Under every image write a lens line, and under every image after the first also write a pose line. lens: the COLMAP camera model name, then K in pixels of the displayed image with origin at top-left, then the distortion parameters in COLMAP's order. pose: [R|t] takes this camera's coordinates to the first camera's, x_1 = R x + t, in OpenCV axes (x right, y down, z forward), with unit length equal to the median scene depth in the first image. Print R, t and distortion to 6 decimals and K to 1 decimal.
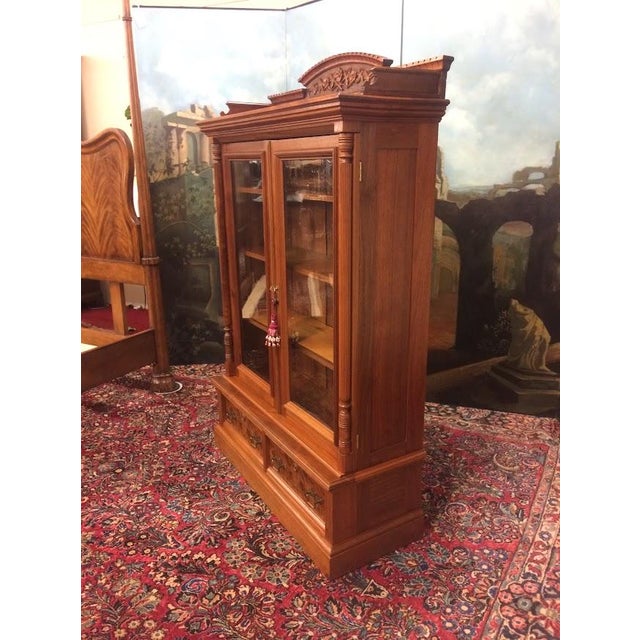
lens RADIAL K [[542.9, 0, 320.0], [0, 542.9, 320.0], [0, 0, 1]] dist [0.129952, -0.196527]
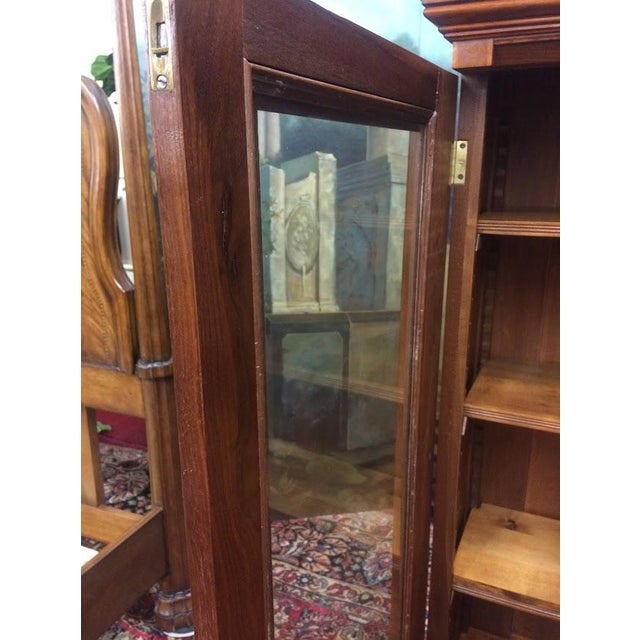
lens RADIAL K [[542.9, 0, 320.0], [0, 542.9, 320.0], [0, 0, 1]] dist [0.129952, -0.196527]
pose [[0.997910, -0.020424, 0.061300, -0.278871], [0.020378, 0.999791, 0.001373, -0.204261], [-0.061315, -0.000121, 0.998118, 0.749185]]
